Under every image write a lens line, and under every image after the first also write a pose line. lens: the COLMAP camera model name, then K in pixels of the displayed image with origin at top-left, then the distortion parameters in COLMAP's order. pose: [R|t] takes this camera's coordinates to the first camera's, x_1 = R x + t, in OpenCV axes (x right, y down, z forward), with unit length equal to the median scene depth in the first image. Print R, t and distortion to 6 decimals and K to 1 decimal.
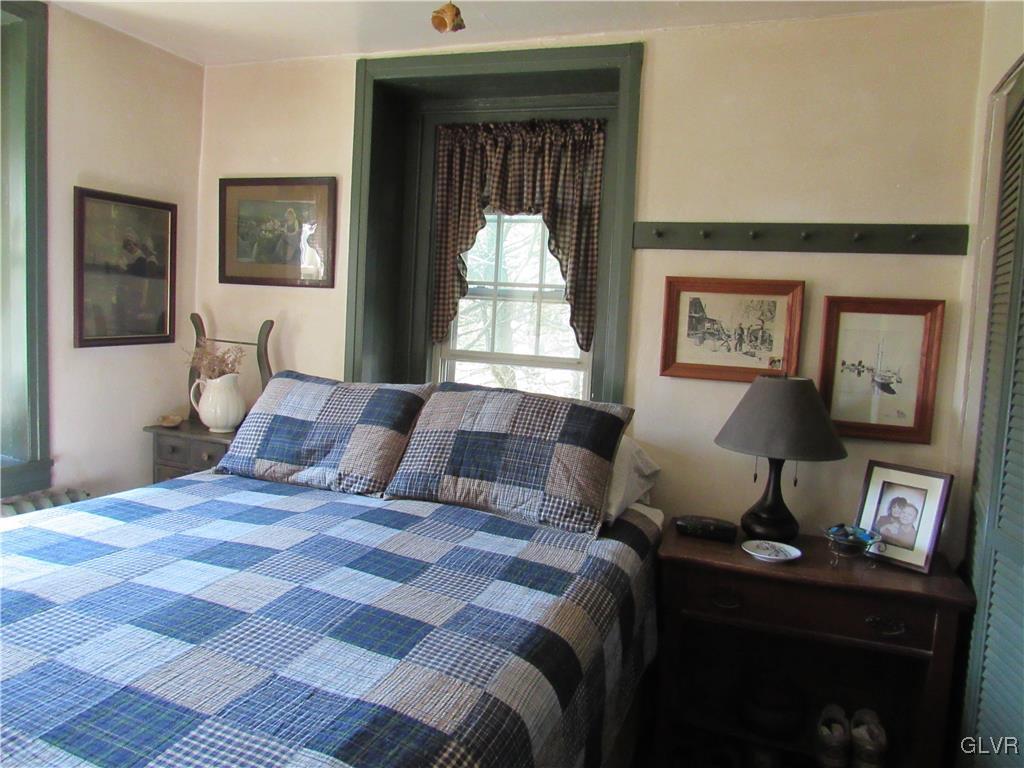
lens RADIAL K [[748.2, 0, 512.0], [0, 748.2, 384.0], [0, 0, 1]] dist [-0.008946, -0.001759]
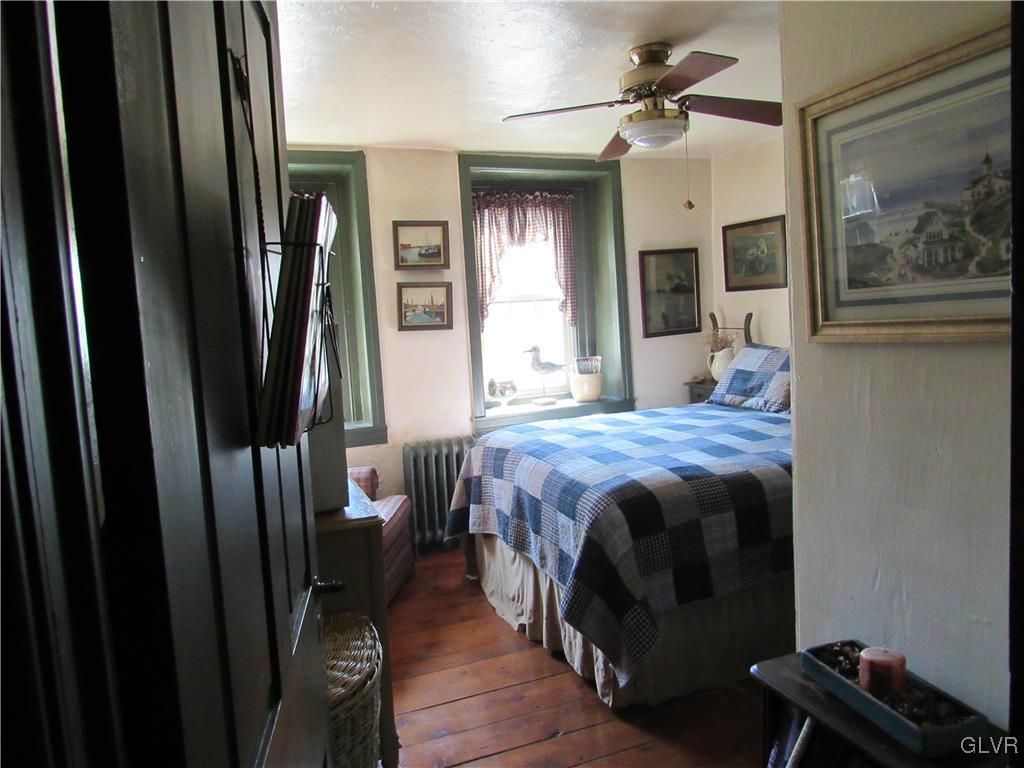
lens RADIAL K [[748.2, 0, 512.0], [0, 748.2, 384.0], [0, 0, 1]] dist [-0.008946, -0.001759]
pose [[0.689505, -0.026642, -0.723791, 0.476137], [0.033450, 0.999428, -0.004922, 0.056848], [0.723508, -0.020818, 0.690002, -0.461946]]
